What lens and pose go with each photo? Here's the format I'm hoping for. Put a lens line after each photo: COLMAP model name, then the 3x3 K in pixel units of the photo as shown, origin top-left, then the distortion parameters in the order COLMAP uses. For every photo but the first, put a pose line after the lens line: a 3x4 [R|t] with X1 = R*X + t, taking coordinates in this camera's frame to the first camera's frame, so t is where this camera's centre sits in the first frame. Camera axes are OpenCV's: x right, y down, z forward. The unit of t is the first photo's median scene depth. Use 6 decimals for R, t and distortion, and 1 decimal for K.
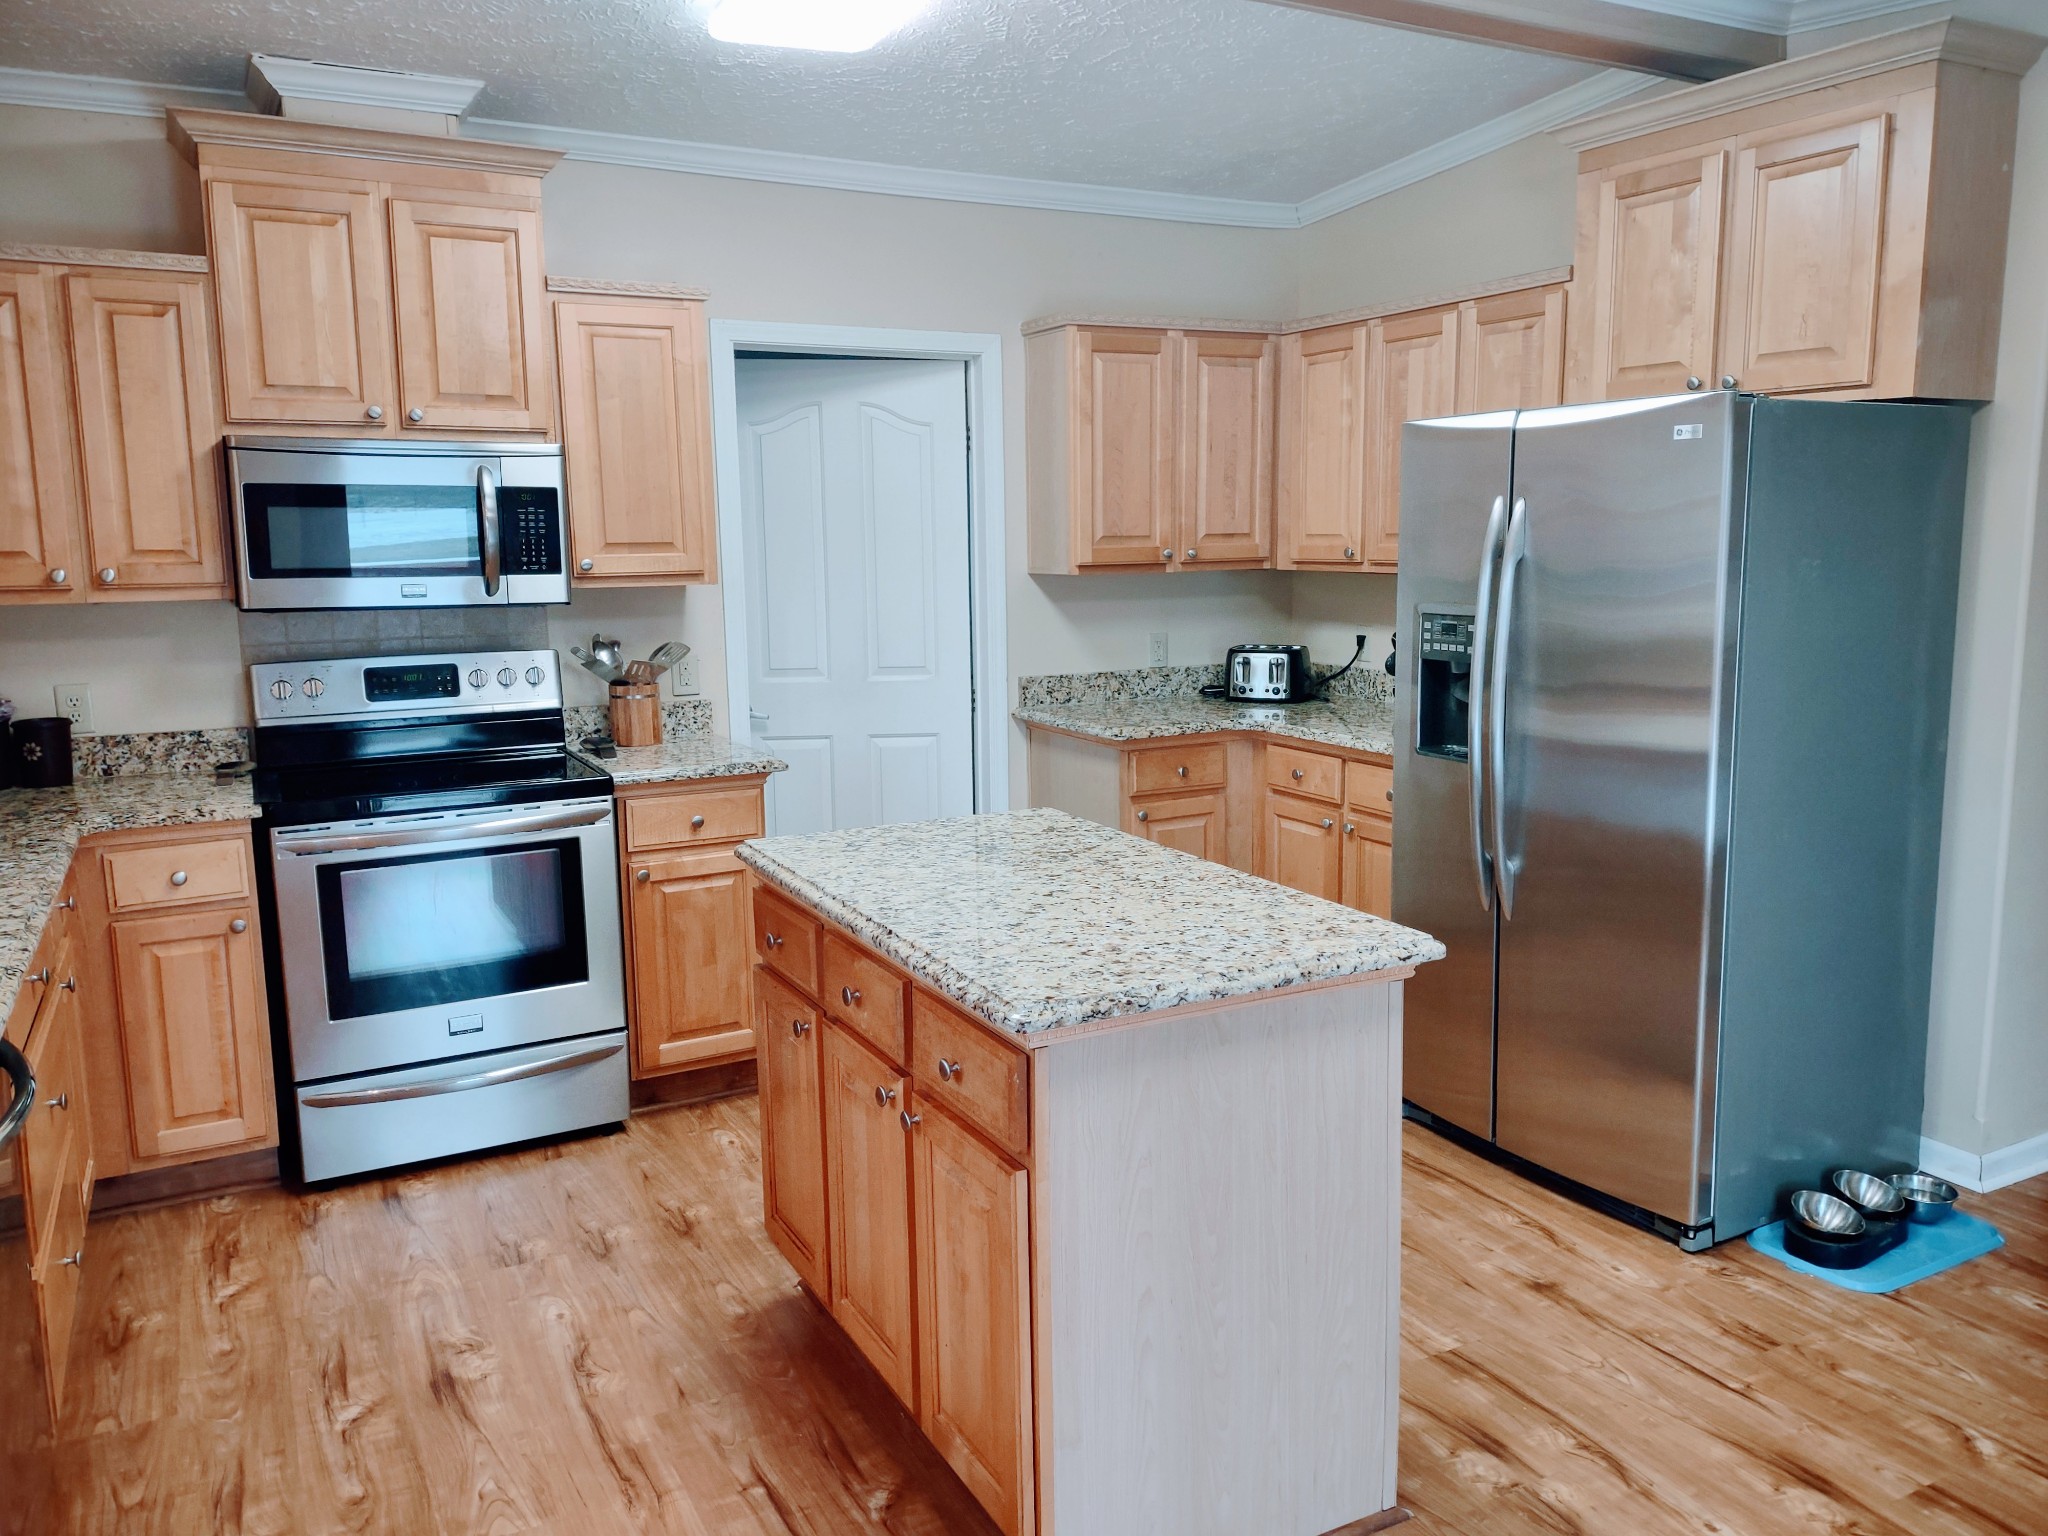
lens RADIAL K [[1527.9, 0, 1030.3], [0, 1527.9, 772.3], [0, 0, 1]] dist [0.079051, -0.108003]
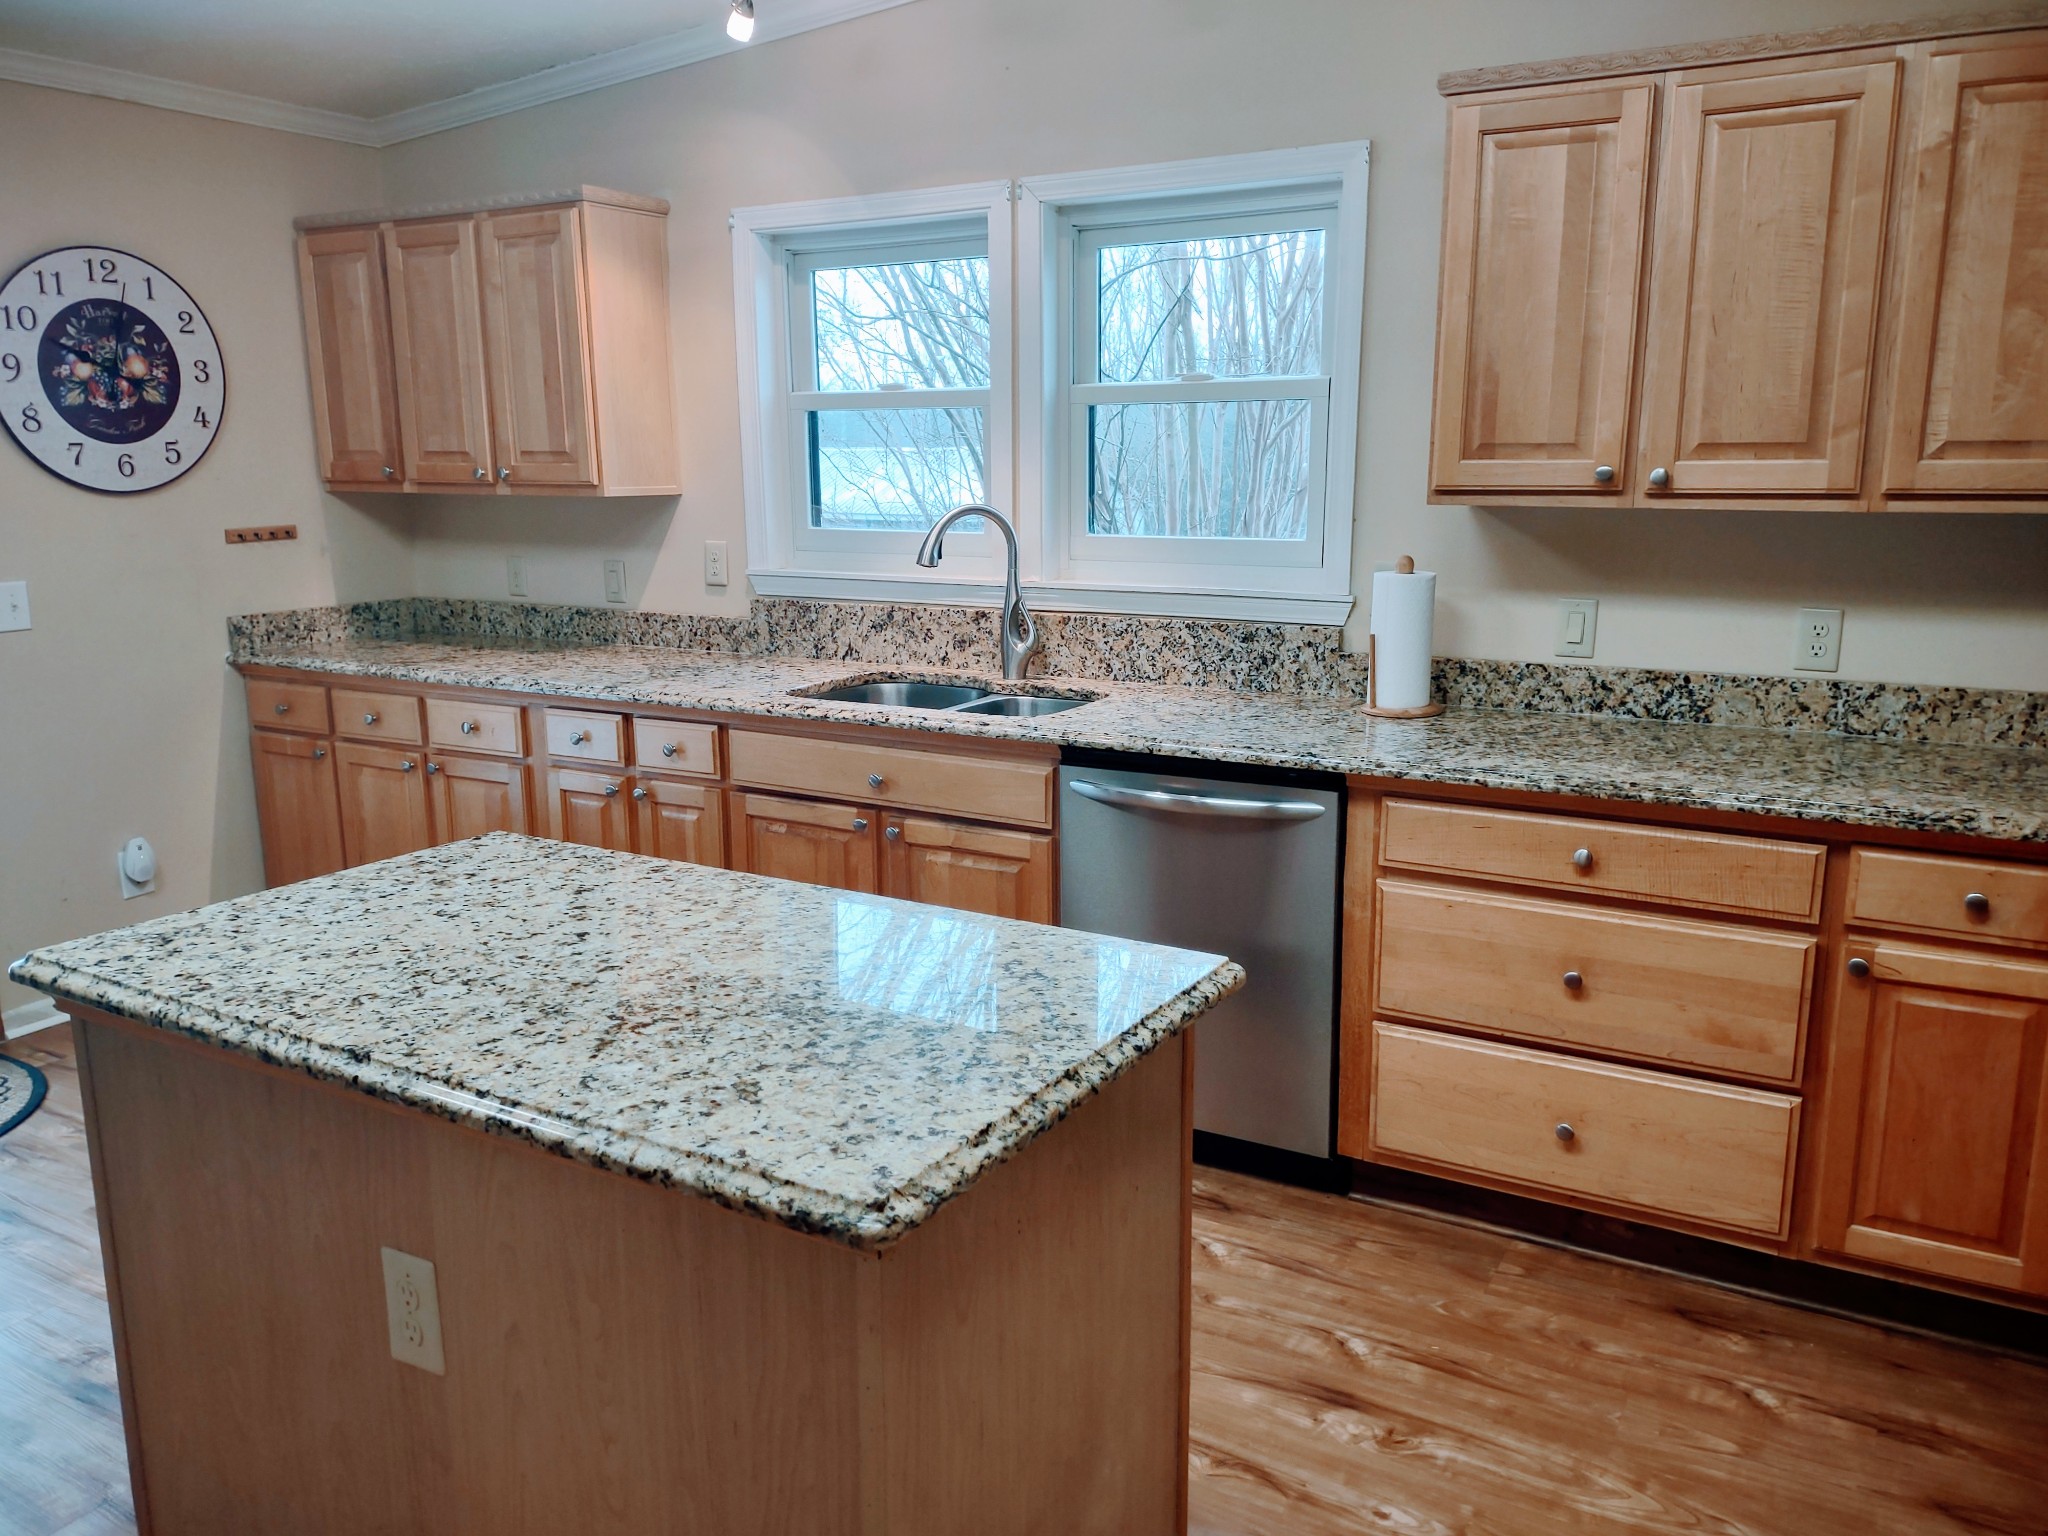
lens RADIAL K [[1527.9, 0, 1031.5], [0, 1527.9, 769.7], [0, 0, 1]] dist [0.079051, -0.108003]
pose [[-0.848695, 0.128204, -0.513108, 0.139002], [-0.064044, 0.938123, 0.340328, -0.182320], [0.524990, 0.321696, -0.787970, 1.185381]]
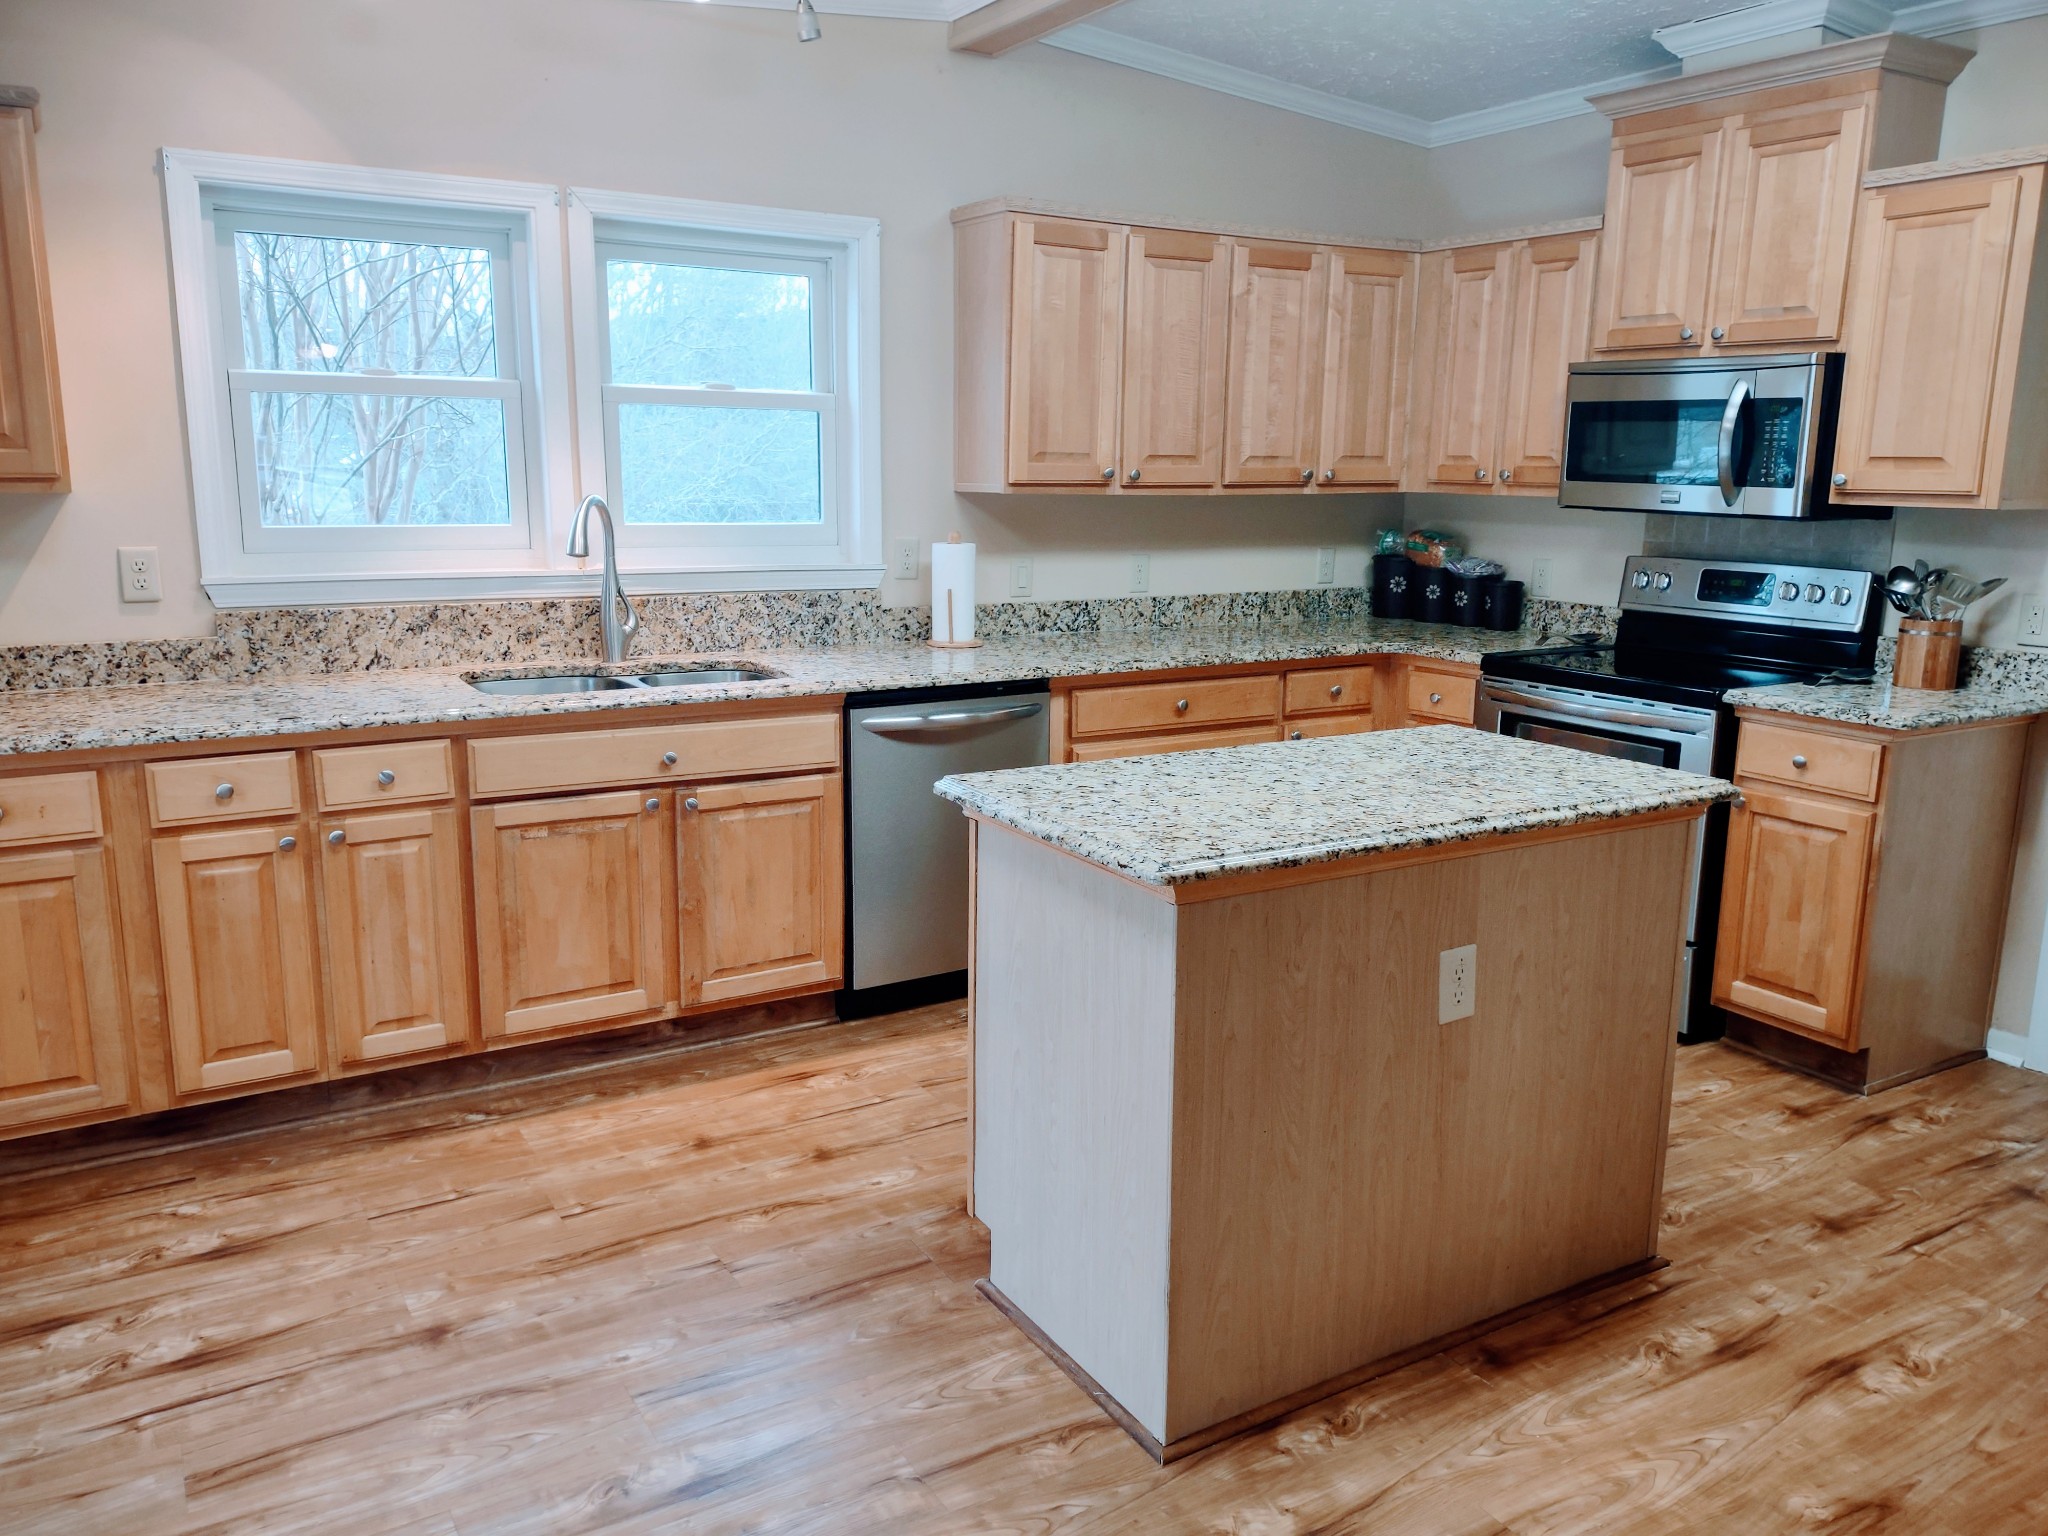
lens RADIAL K [[1527.9, 0, 1046.2], [0, 1527.9, 771.6], [0, 0, 1]] dist [0.079051, -0.108003]
pose [[0.061025, 0.214500, -0.974816, 0.741306], [-0.171120, 0.964425, 0.201501, -0.080638], [0.983359, 0.154513, 0.095559, 0.524708]]
